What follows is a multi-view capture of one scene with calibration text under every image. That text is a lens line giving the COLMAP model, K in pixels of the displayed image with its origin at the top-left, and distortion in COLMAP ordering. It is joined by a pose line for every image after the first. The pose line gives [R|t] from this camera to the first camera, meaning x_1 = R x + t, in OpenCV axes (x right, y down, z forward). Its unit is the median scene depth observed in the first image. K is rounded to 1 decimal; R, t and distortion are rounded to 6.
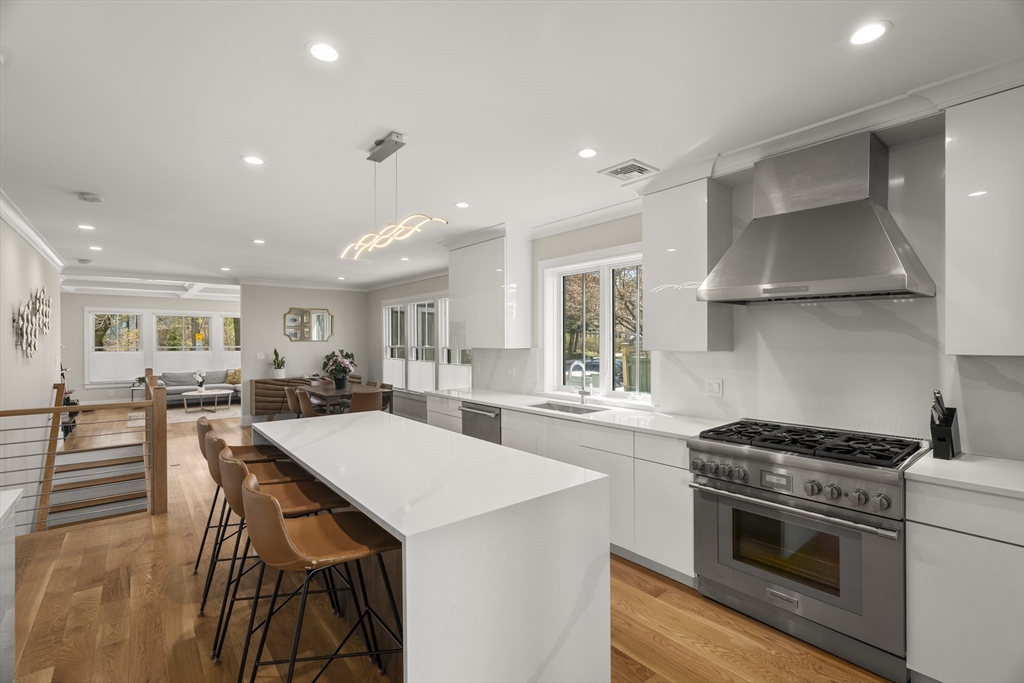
lens RADIAL K [[469.7, 0, 519.0], [0, 469.7, 341.3], [0, 0, 1]] dist [-0.002255, 0.000353]
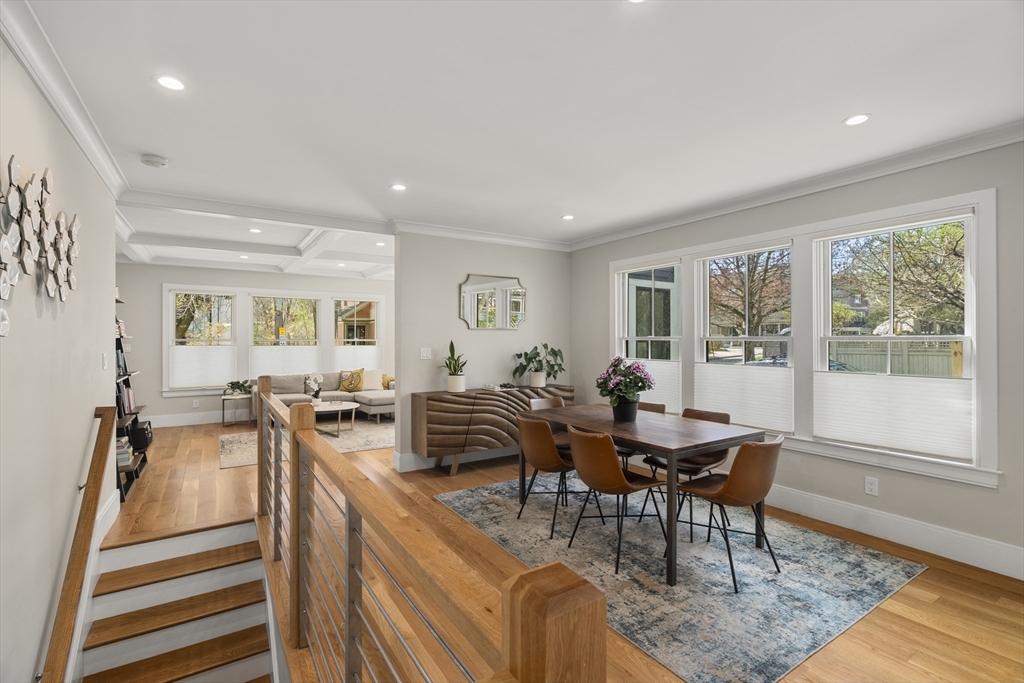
lens RADIAL K [[469.7, 0, 508.8], [0, 469.7, 340.2], [0, 0, 1]] dist [-0.002255, 0.000353]
pose [[0.992494, 0.002859, -0.122259, -0.333095], [-0.002604, 0.999994, 0.002249, 0.011679], [0.122264, -0.001914, 0.992496, 0.374971]]
